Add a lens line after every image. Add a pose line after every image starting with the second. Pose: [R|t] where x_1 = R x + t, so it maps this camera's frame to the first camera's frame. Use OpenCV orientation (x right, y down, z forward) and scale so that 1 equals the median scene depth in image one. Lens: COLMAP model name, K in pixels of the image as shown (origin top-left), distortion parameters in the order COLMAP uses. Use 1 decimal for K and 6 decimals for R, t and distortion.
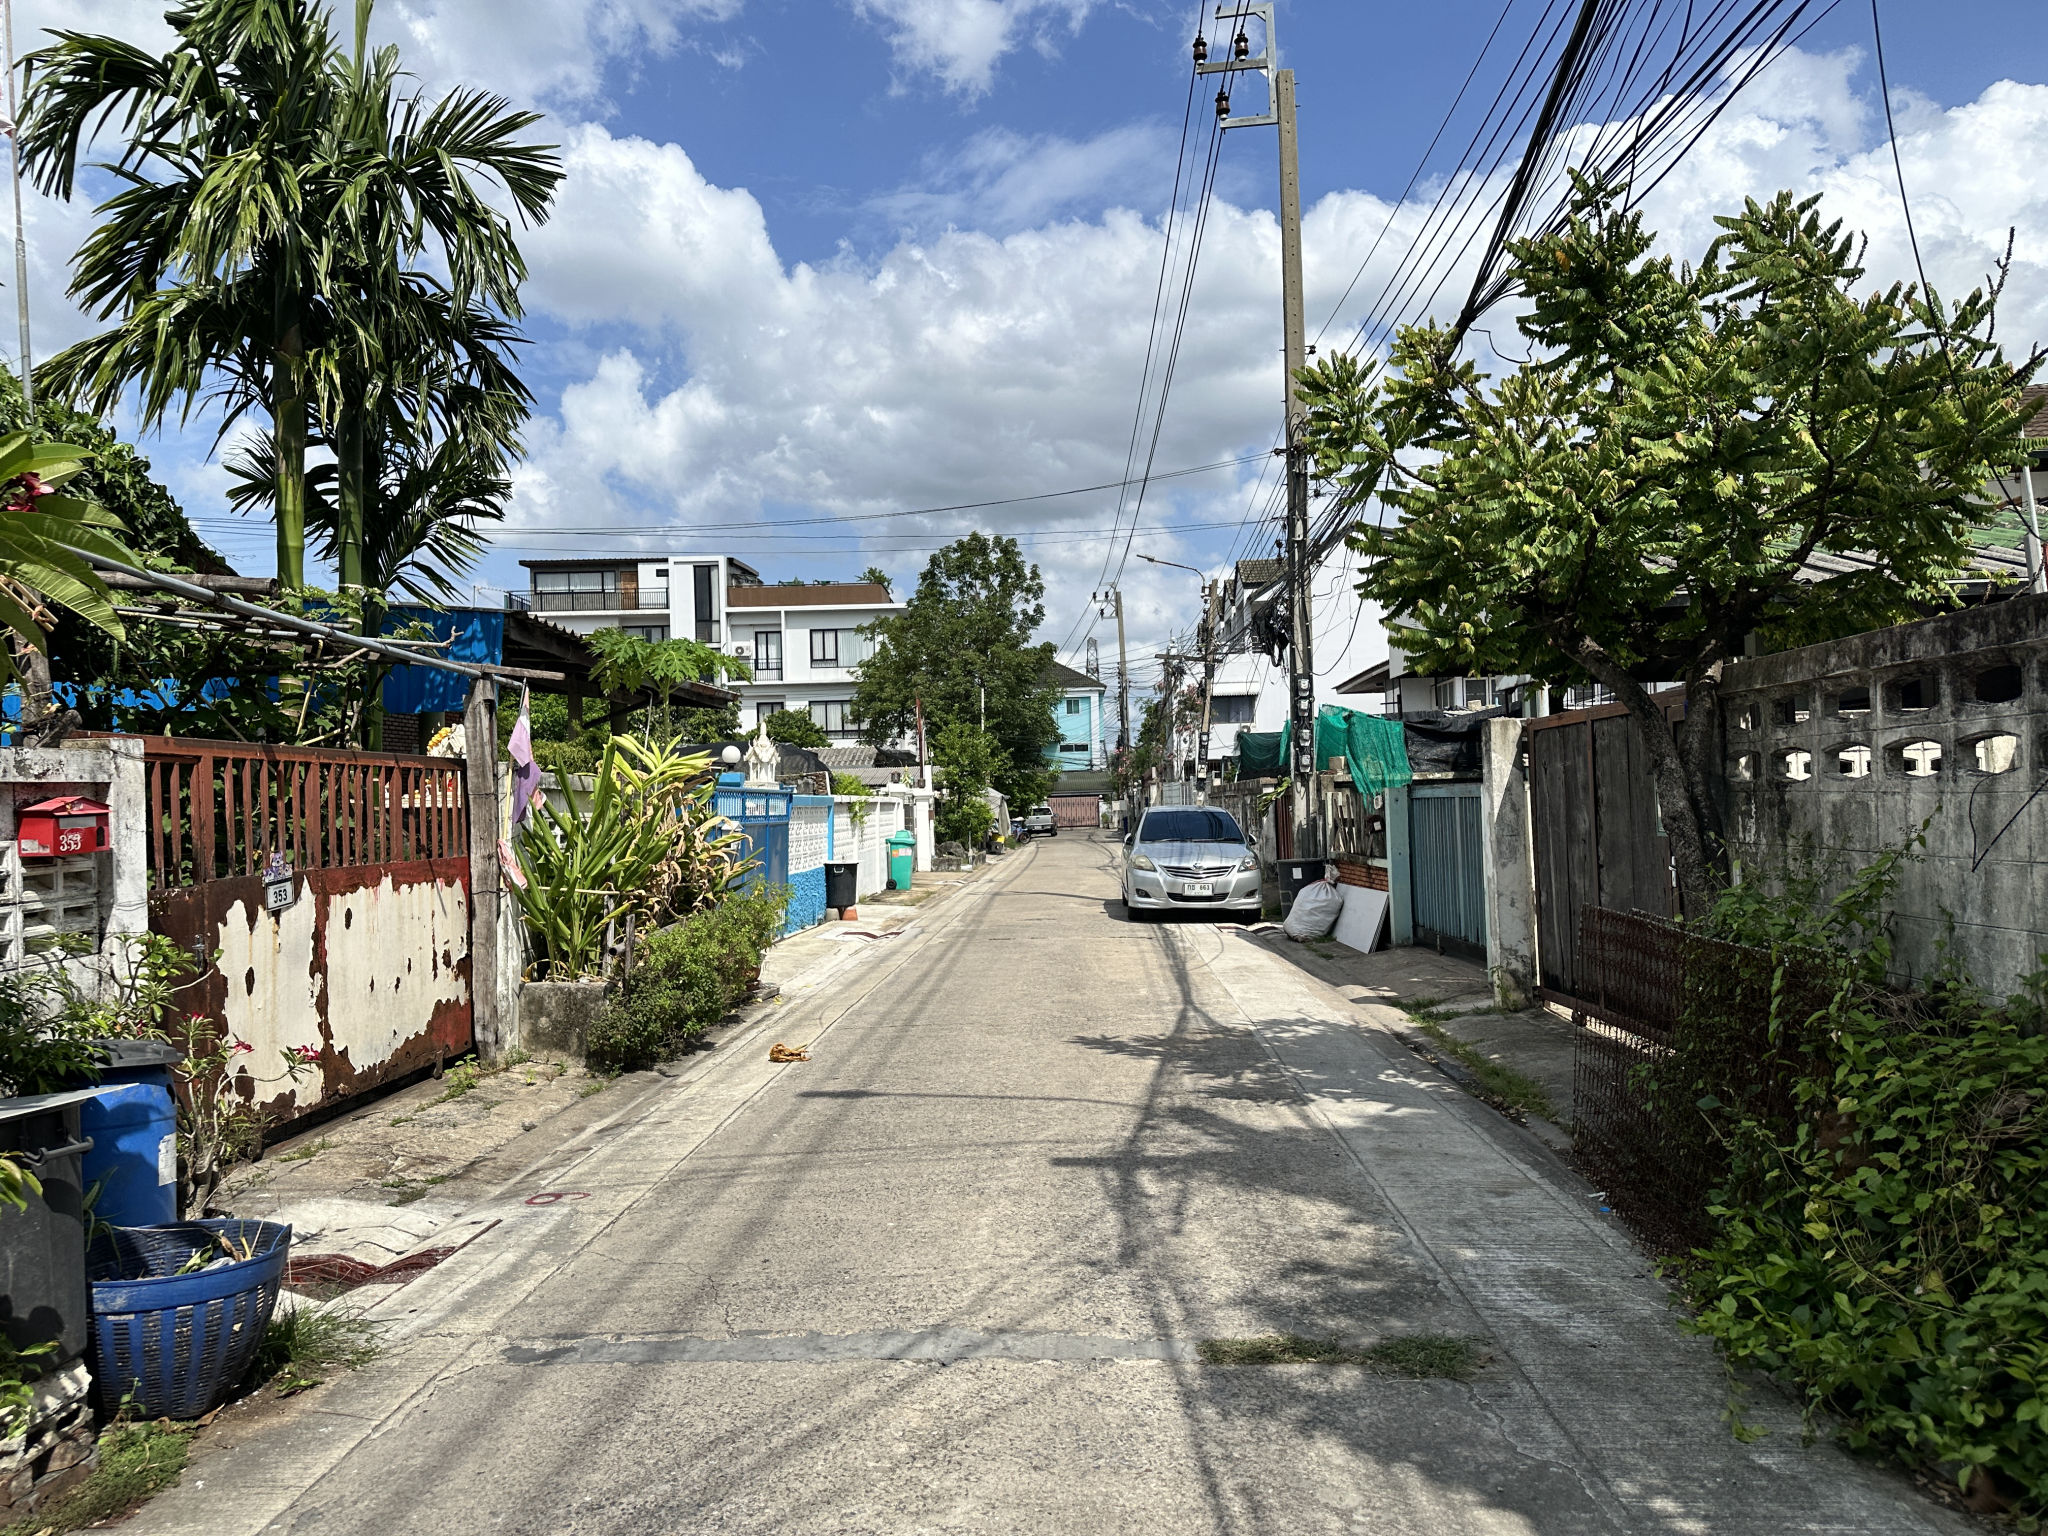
lens RADIAL K [[1426.2, 0, 1015.7], [0, 1426.2, 776.4], [0, 0, 1]] dist [0.081886, -0.098329]
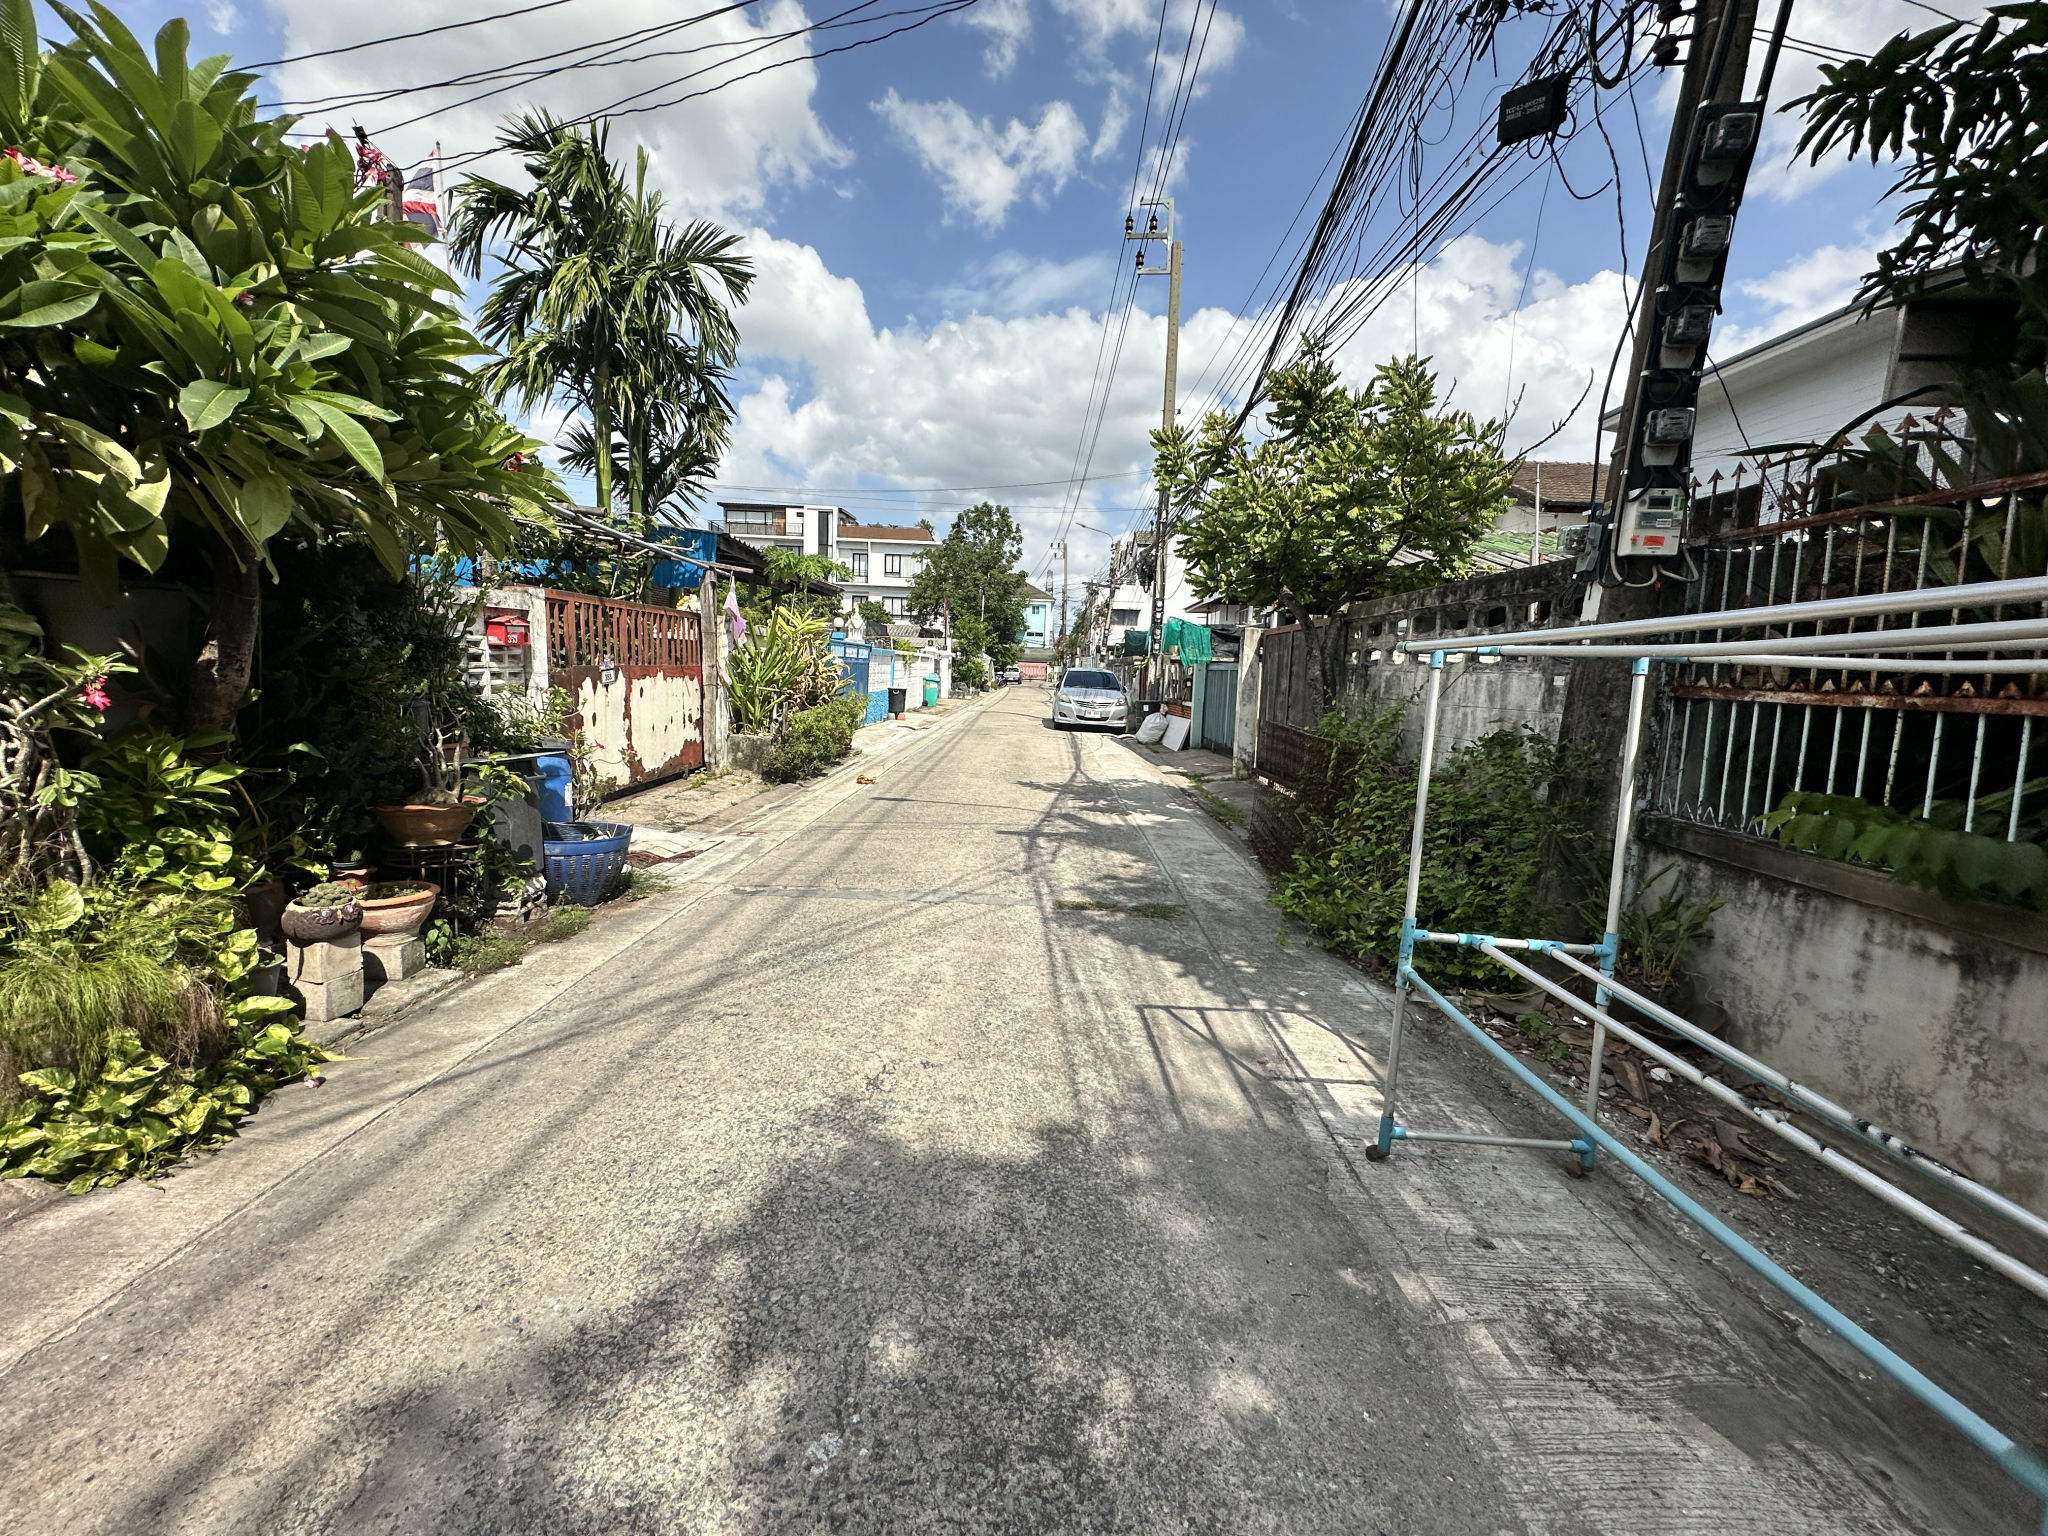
lens RADIAL K [[819.6, 0, 1024.0], [0, 819.6, 768.0], [0, 0, 1]] dist [0.000756, 0.000380]
pose [[0.997593, 0.059122, 0.036230, 0.012250], [-0.063669, 0.987976, 0.140890, 0.010379], [-0.027464, -0.142857, 0.989362, -0.098048]]
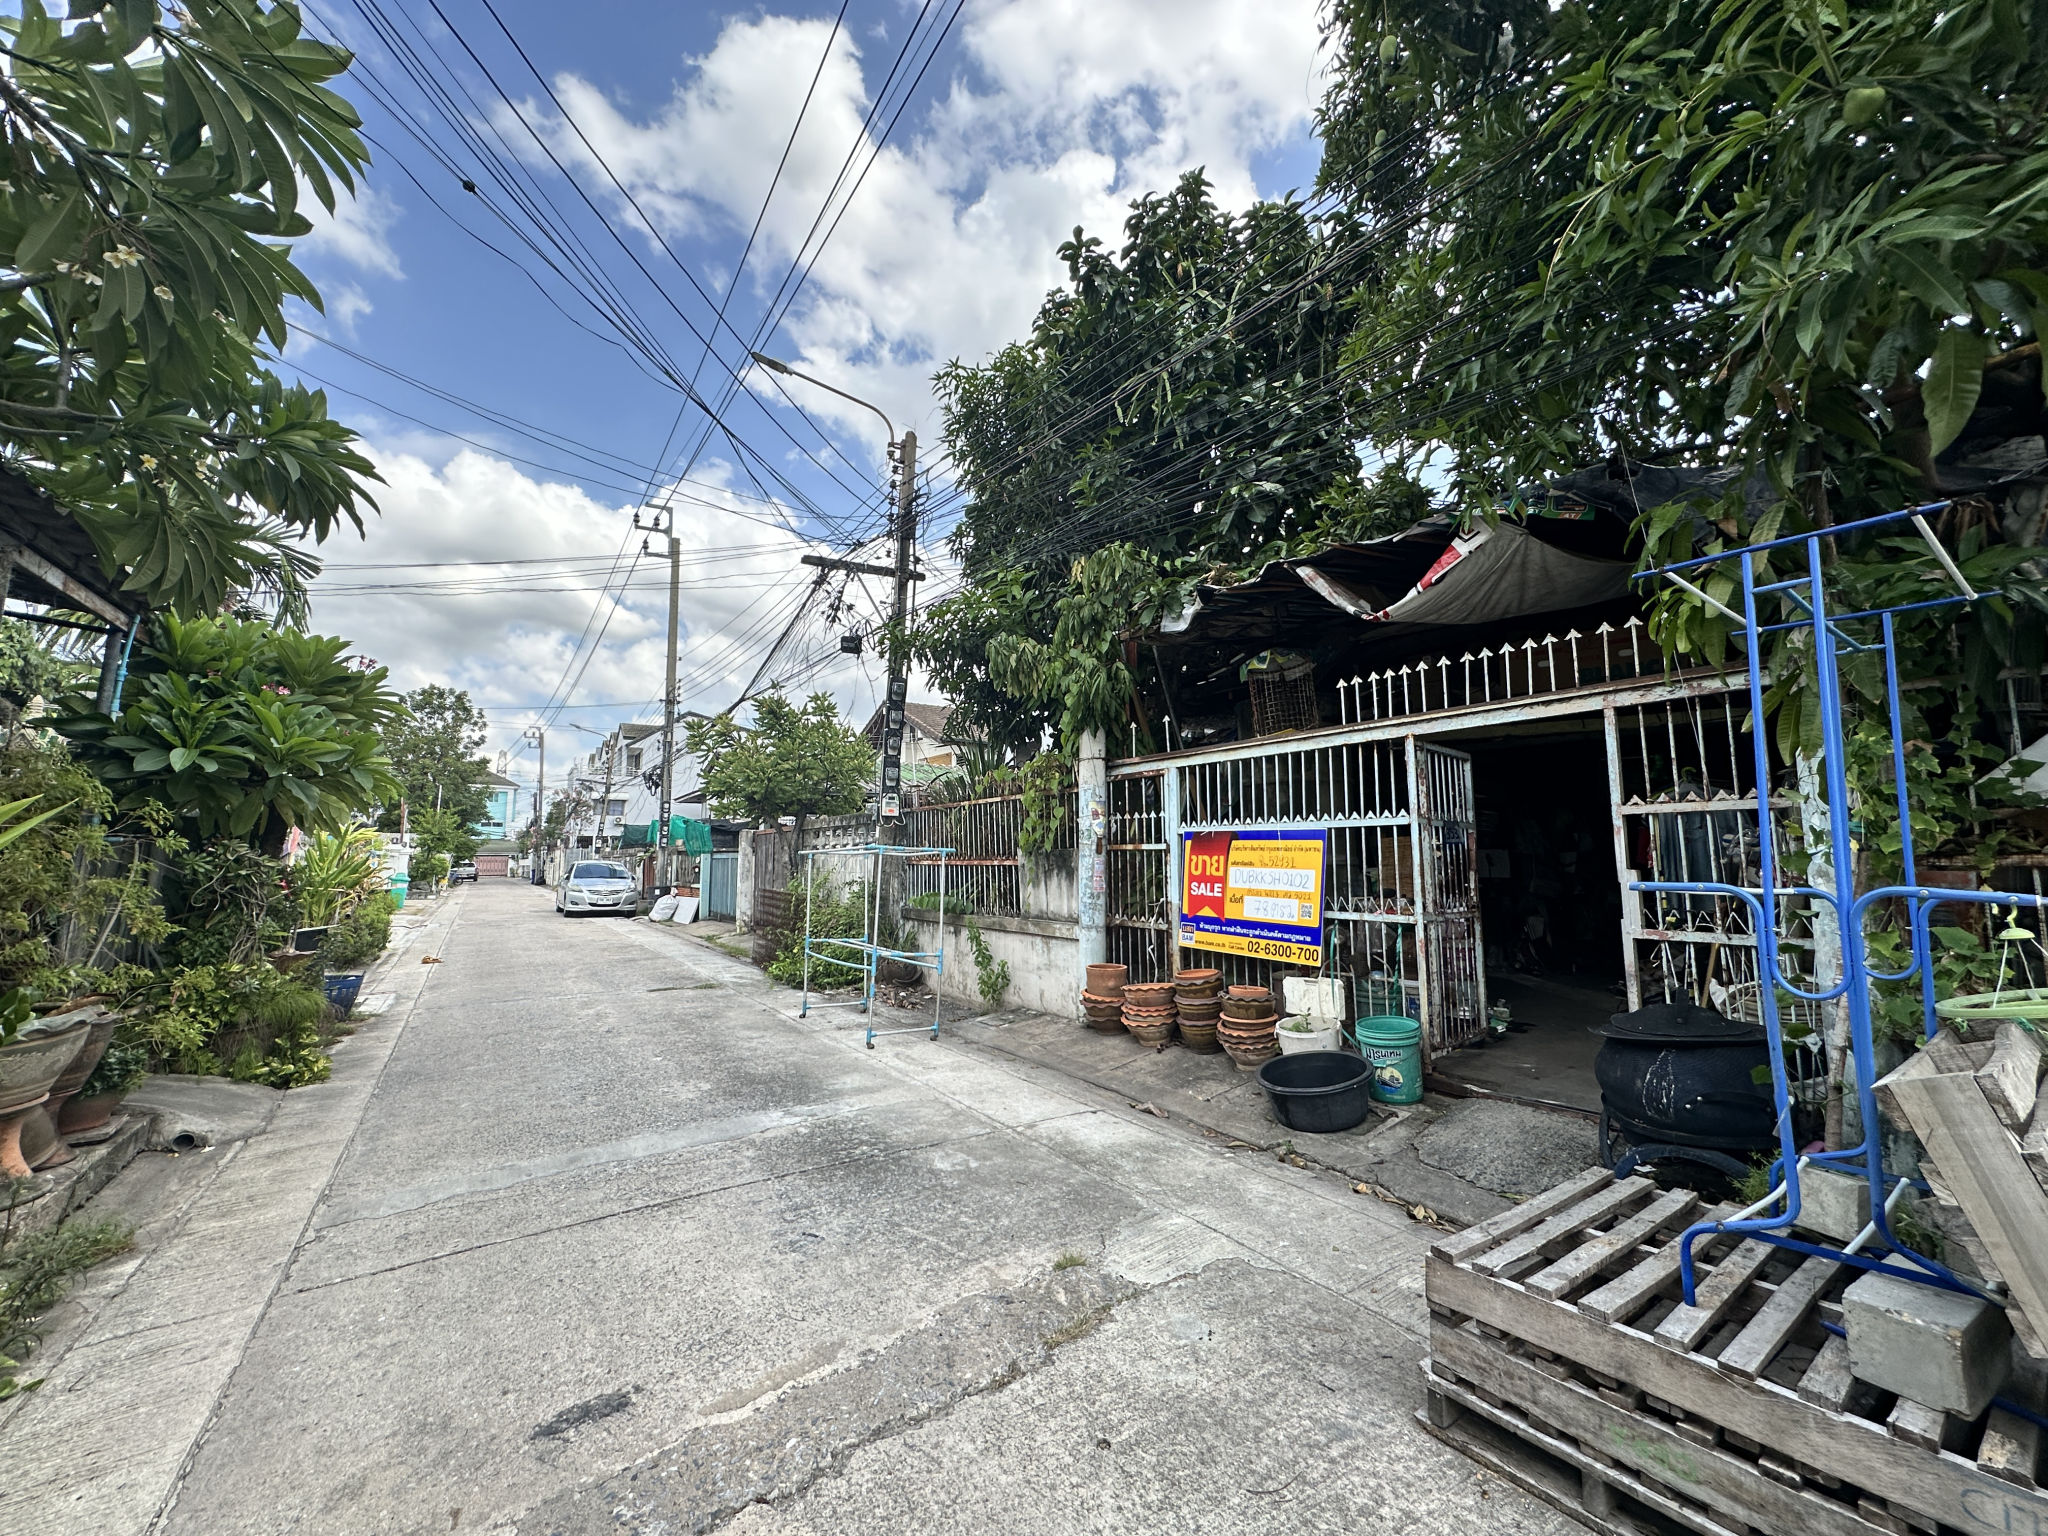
lens RADIAL K [[819.6, 0, 1024.0], [0, 819.6, 768.0], [0, 0, 1]] dist [0.000756, 0.000380]
pose [[0.808305, 0.087837, 0.582176, -0.191872], [-0.028926, 0.993539, -0.109740, -0.000300], [-0.588054, 0.071863, 0.805623, -0.709553]]
